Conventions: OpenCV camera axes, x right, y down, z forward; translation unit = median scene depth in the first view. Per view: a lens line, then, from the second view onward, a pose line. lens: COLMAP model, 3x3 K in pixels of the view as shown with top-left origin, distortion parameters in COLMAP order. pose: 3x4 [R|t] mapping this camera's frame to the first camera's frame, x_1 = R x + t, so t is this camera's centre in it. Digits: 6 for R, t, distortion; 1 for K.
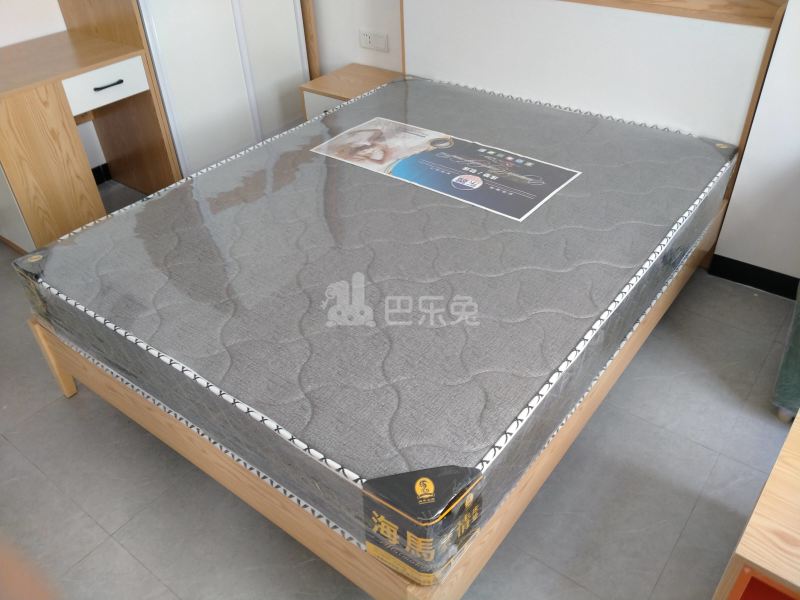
lens RADIAL K [[668.8, 0, 400.0], [0, 668.8, 300.0], [0, 0, 1]] dist [0.087001, -0.164609]
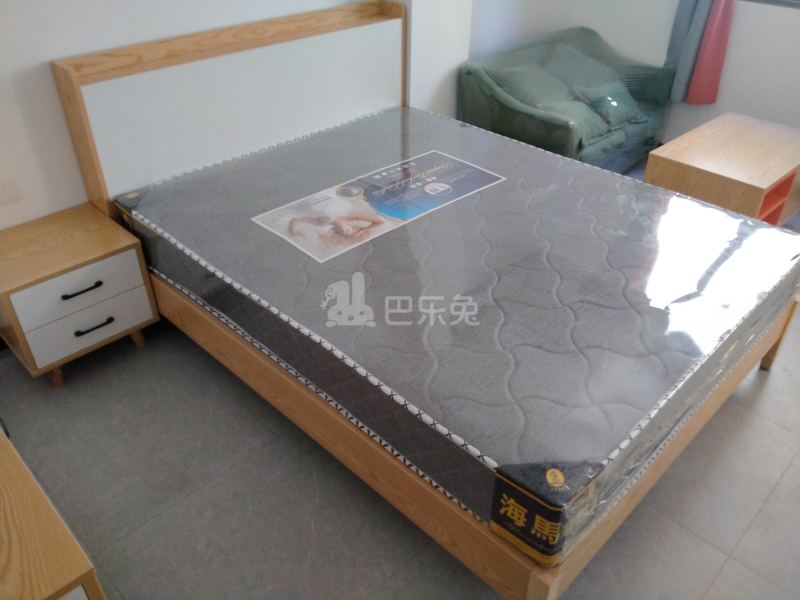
lens RADIAL K [[652.2, 0, 400.0], [0, 652.2, 300.0], [0, 0, 1]] dist [0.127167, -0.235605]
pose [[0.133569, -0.536257, 0.833419, -0.842610], [0.584209, 0.721907, 0.370876, -0.442740], [-0.800536, 0.437354, 0.409711, 0.620736]]
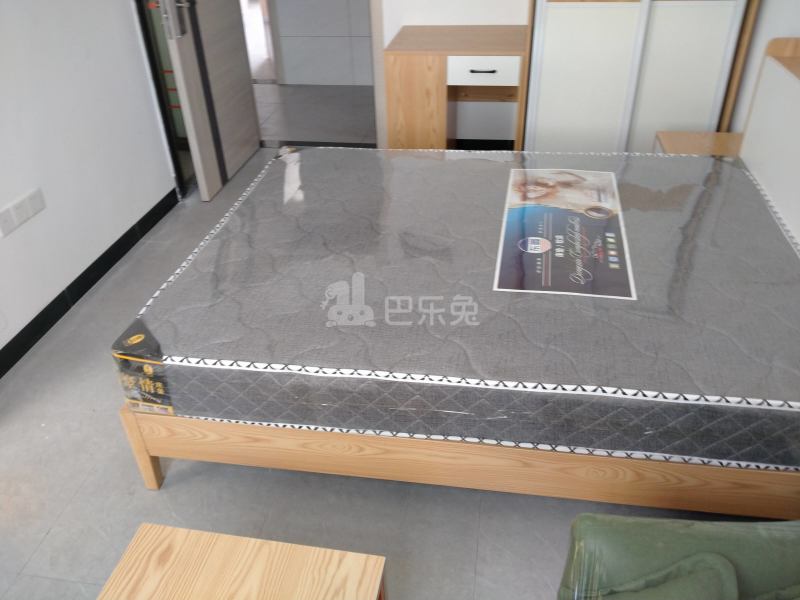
lens RADIAL K [[668.8, 0, 400.0], [0, 668.8, 300.0], [0, 0, 1]] dist [0.087001, -0.164609]
pose [[0.469882, 0.505868, -0.723401, 0.676948], [-0.515119, 0.822636, 0.240670, -0.220650], [0.716843, 0.259551, 0.647124, 0.237596]]
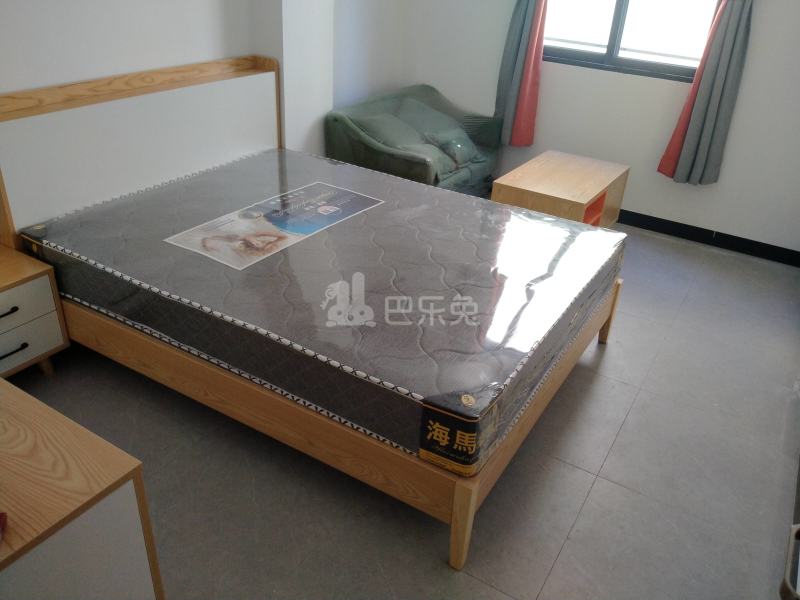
lens RADIAL K [[668.8, 0, 400.0], [0, 668.8, 300.0], [0, 0, 1]] dist [0.087001, -0.164609]
pose [[-0.106606, -0.450873, 0.886199, -1.033669], [0.551066, 0.715079, 0.430103, -0.484100], [-0.827624, 0.534205, 0.172229, 0.689169]]
